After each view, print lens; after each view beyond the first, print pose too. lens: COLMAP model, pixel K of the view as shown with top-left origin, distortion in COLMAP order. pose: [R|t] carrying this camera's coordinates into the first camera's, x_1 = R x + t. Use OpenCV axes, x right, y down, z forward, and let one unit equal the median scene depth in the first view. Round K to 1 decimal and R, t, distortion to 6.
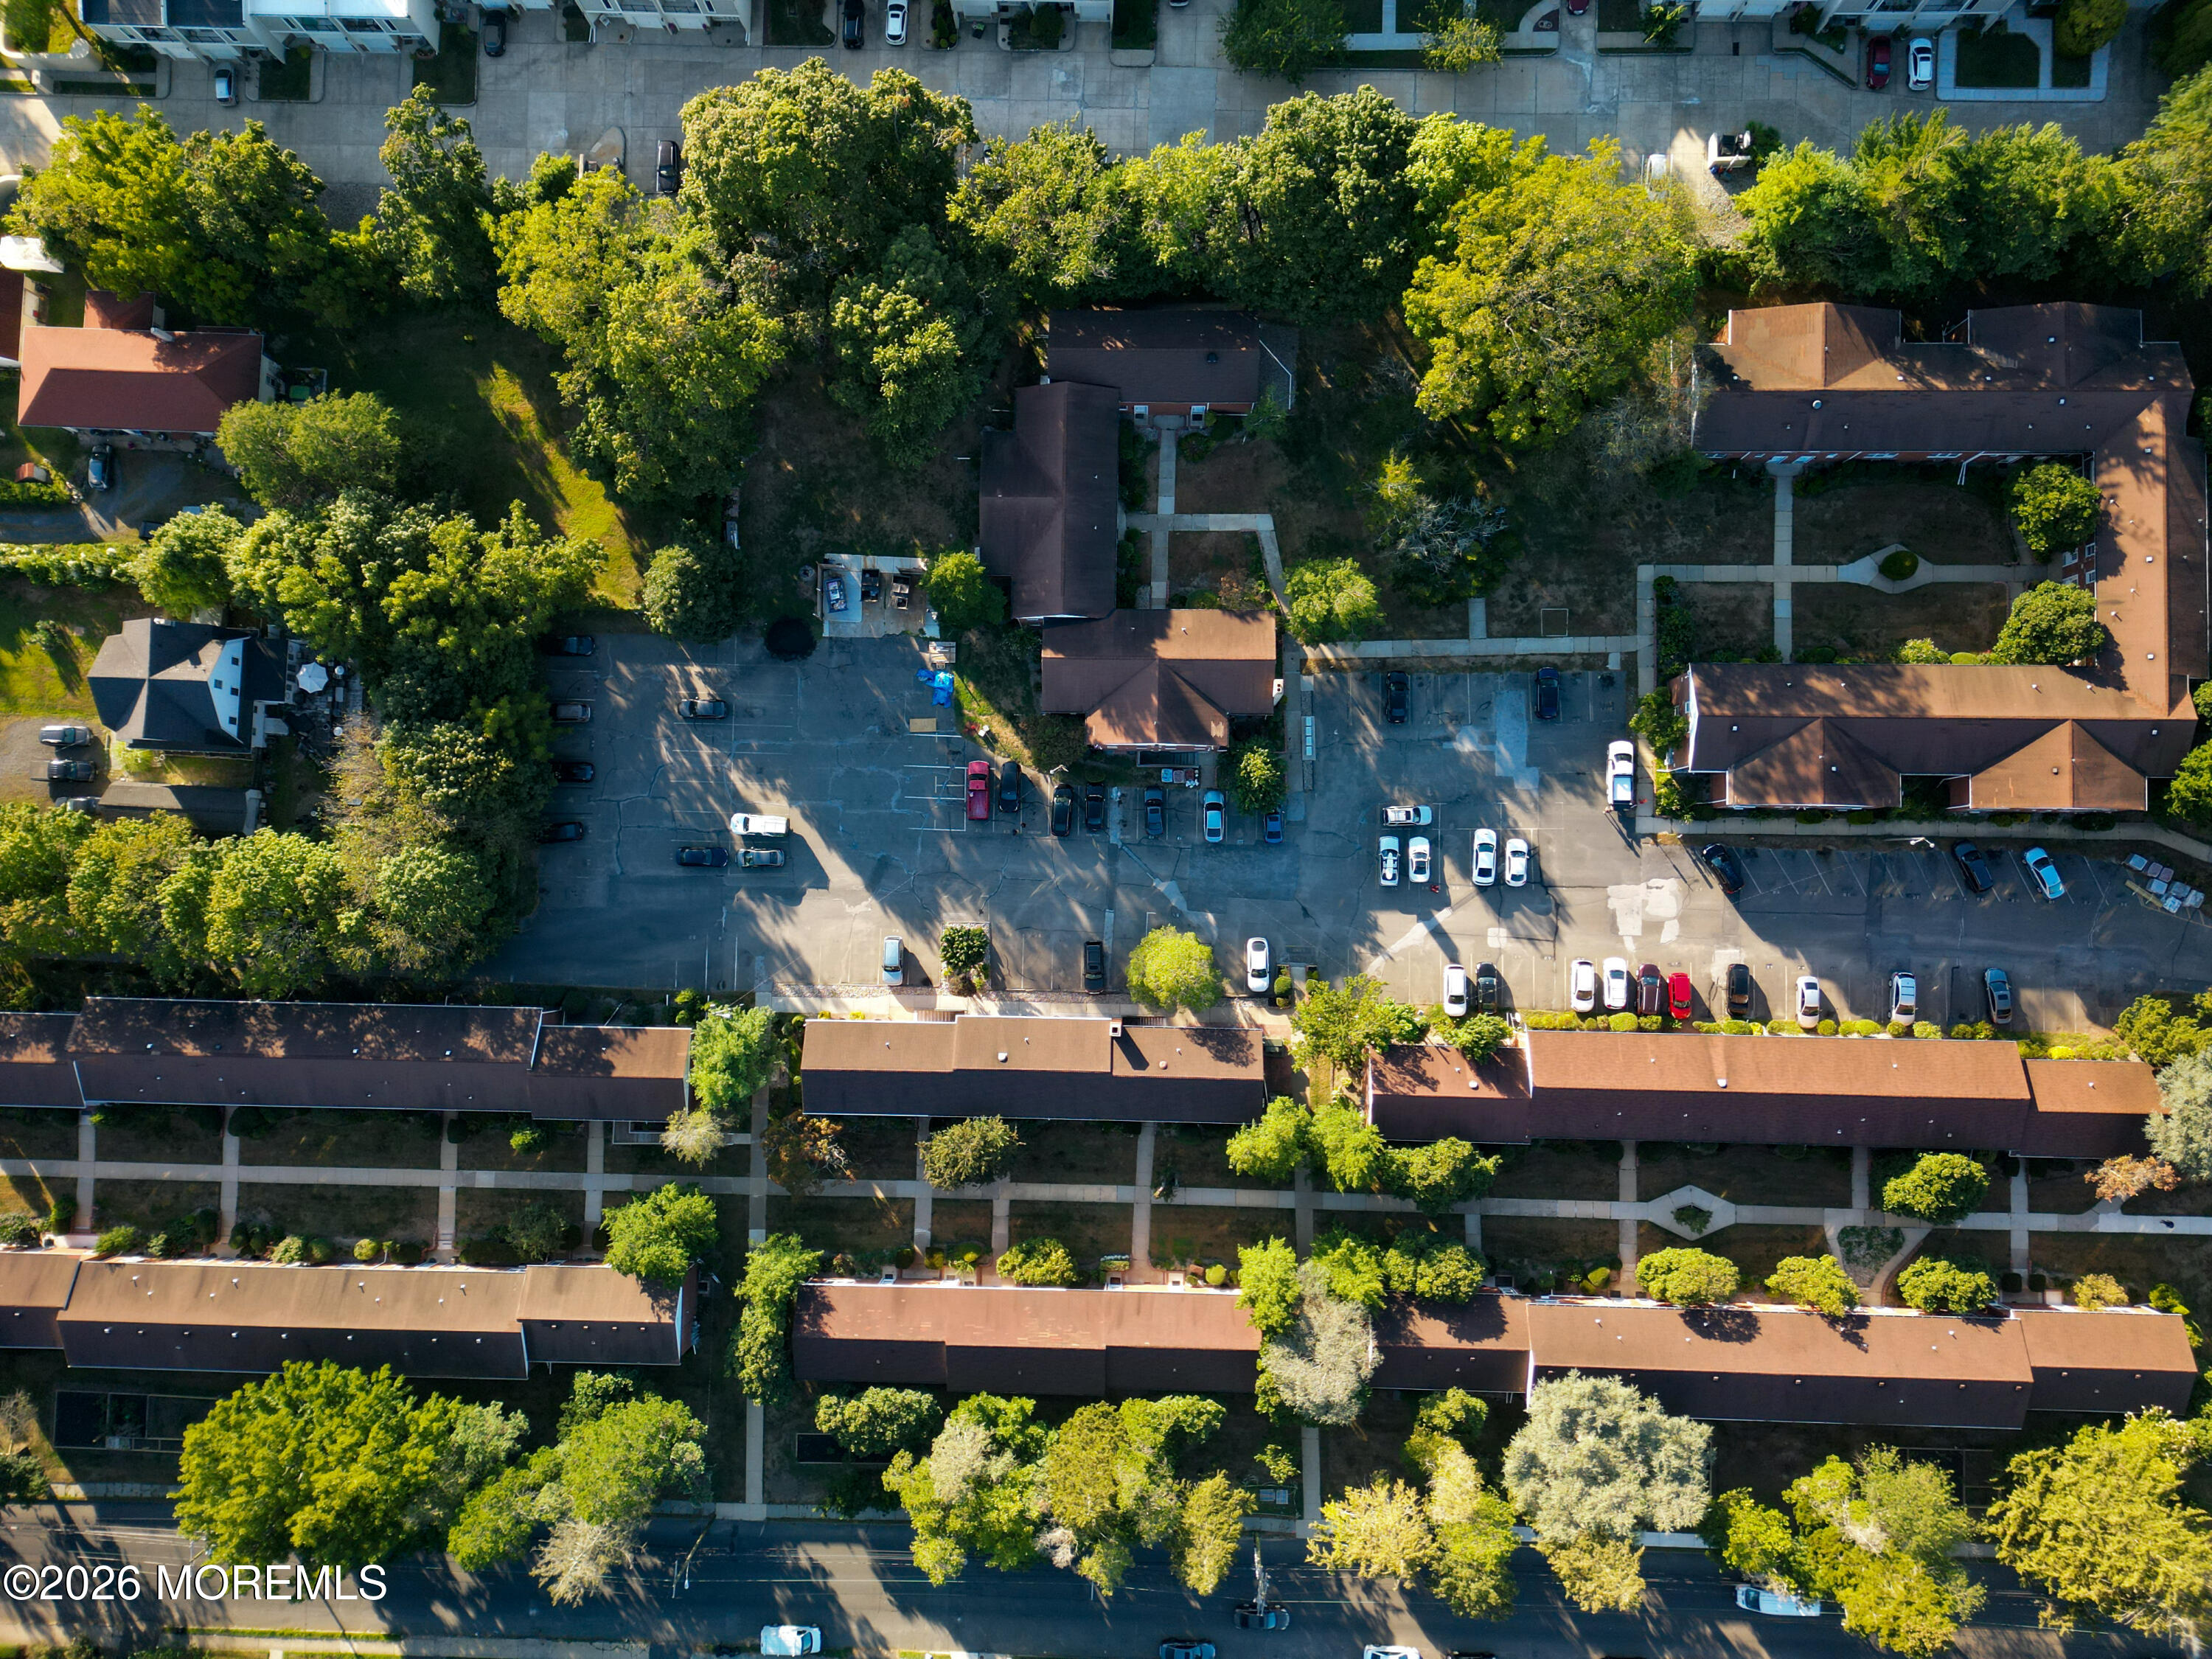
lens RADIAL K [[1555.5, 0, 1106.0], [0, 1555.5, 829.5], [0, 0, 1]] dist [0.035666, 0.001540]
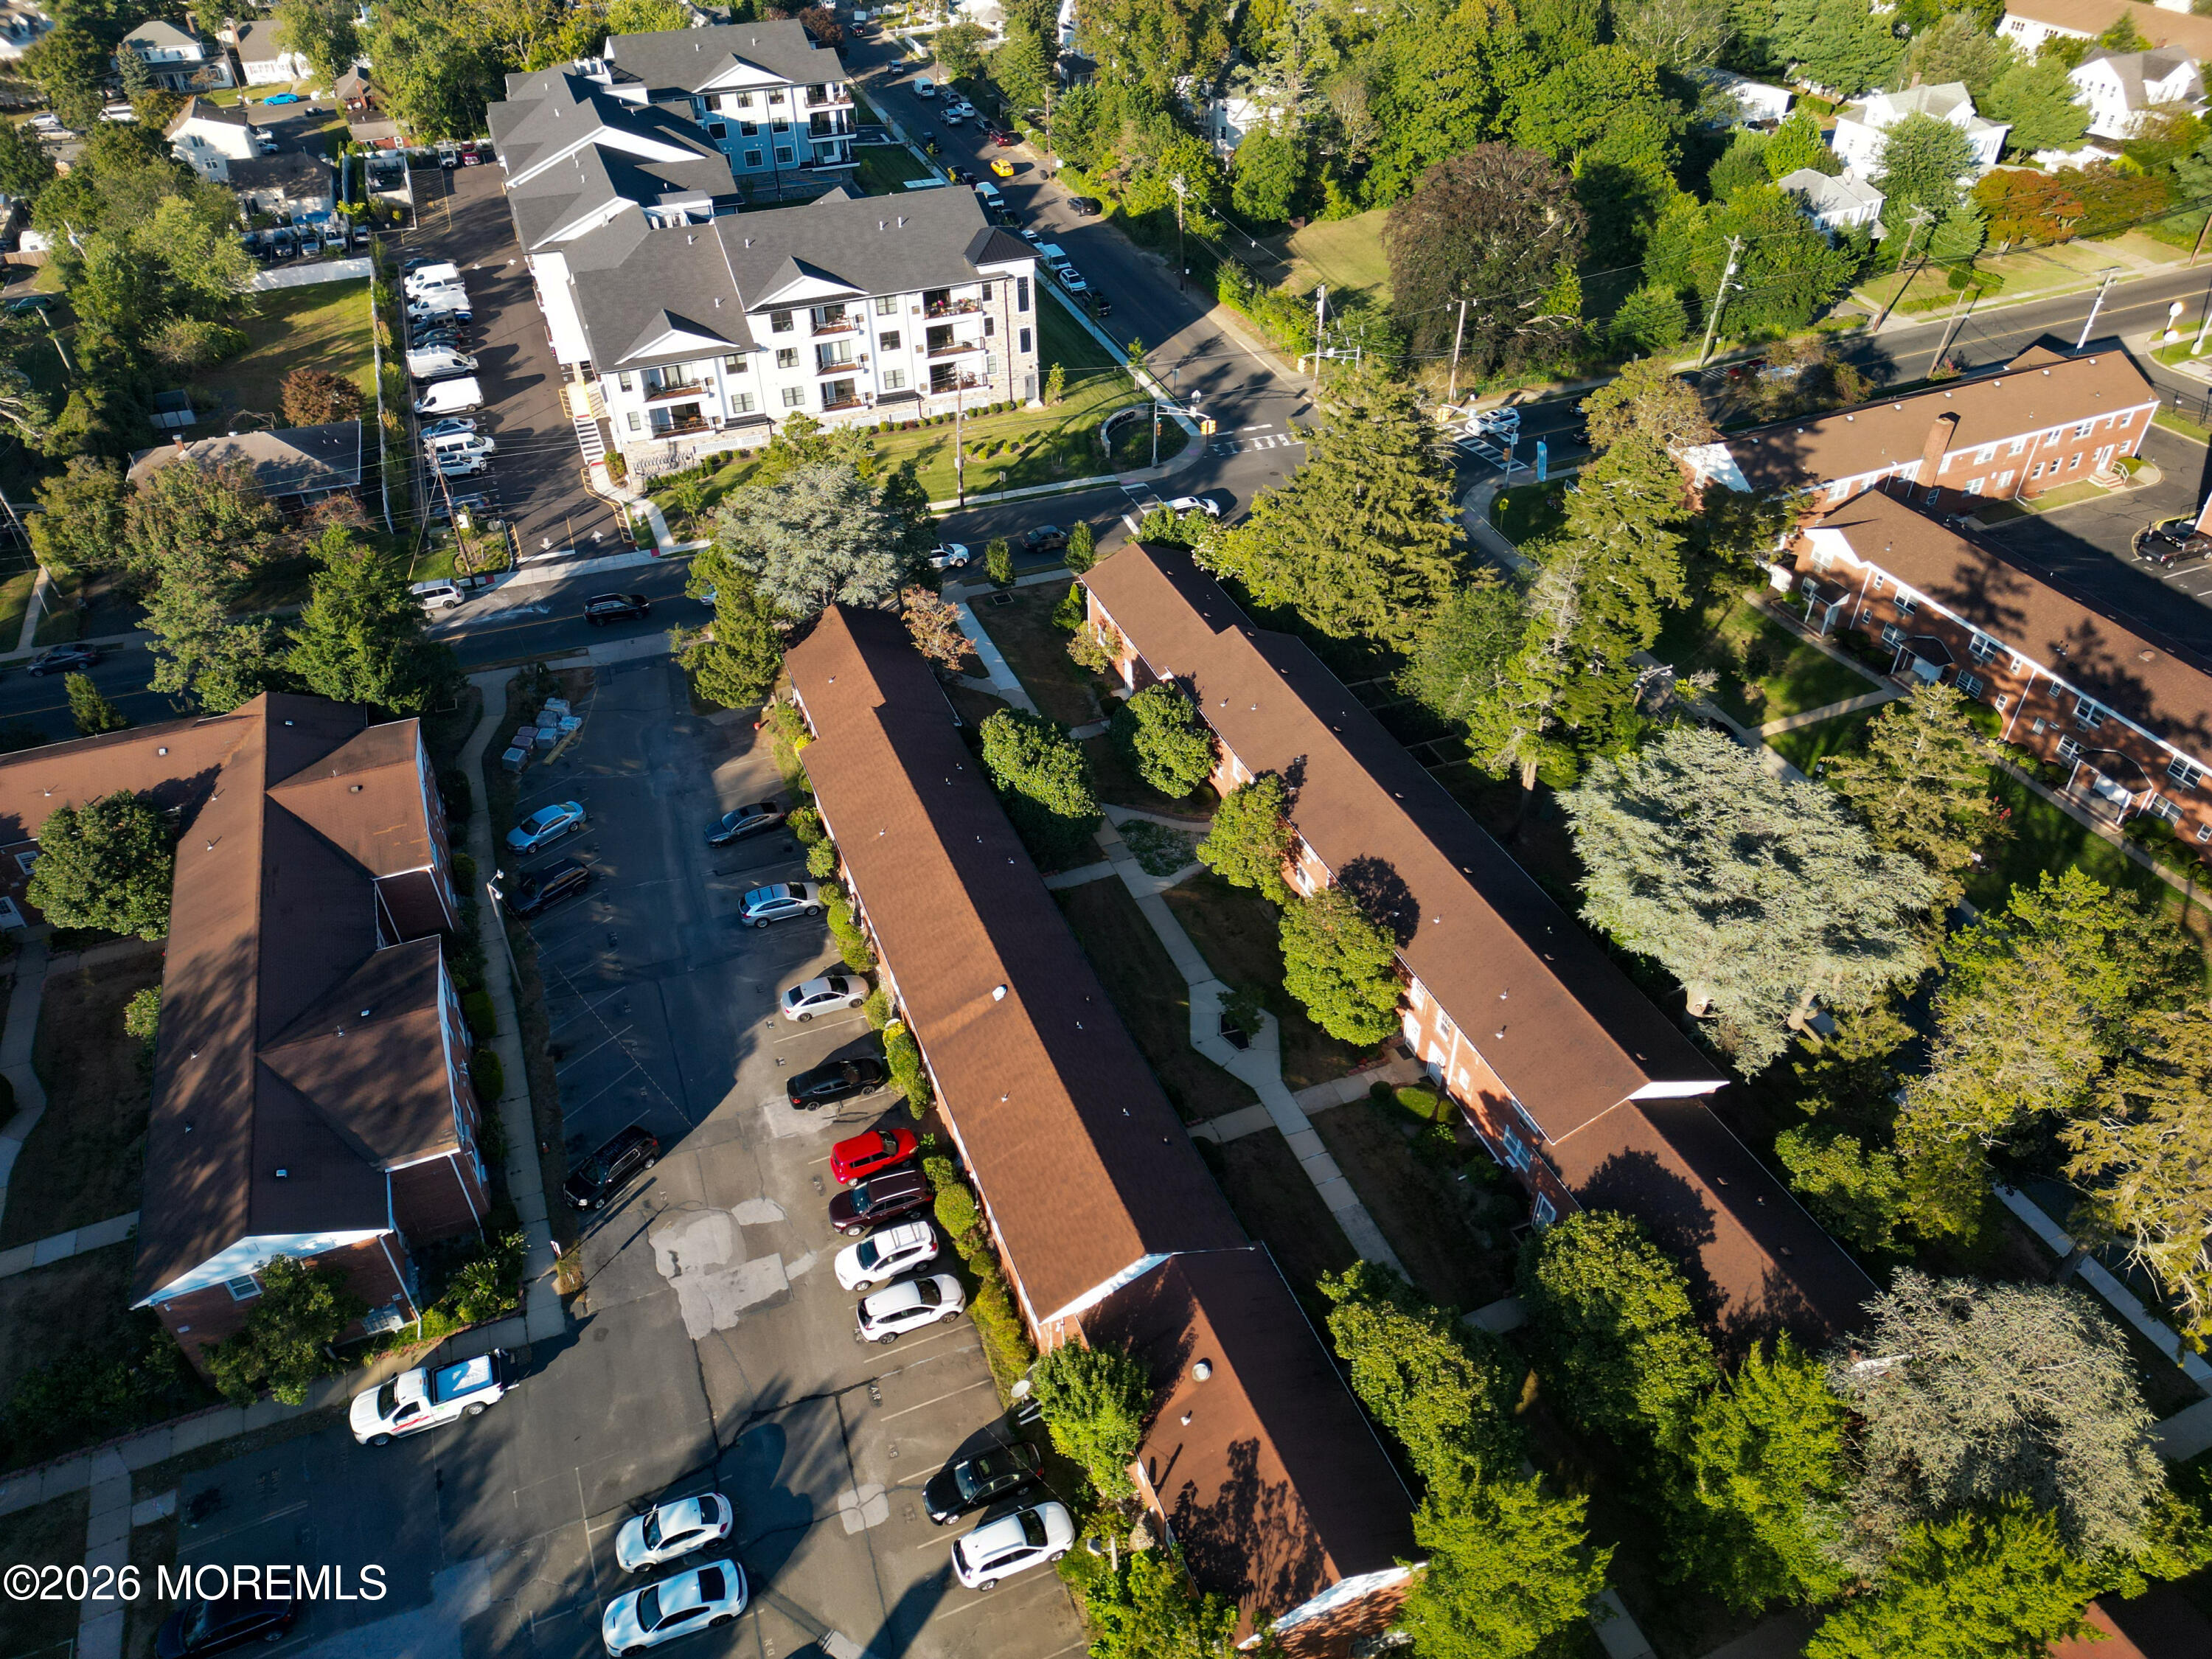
lens RADIAL K [[1555.5, 0, 1106.0], [0, 1555.5, 829.5], [0, 0, 1]] dist [0.035666, 0.001540]
pose [[-0.387873, -0.564466, 0.728651, 0.018479], [0.921380, -0.216202, 0.322980, 0.032656], [-0.024775, 0.796640, 0.603946, 0.600687]]
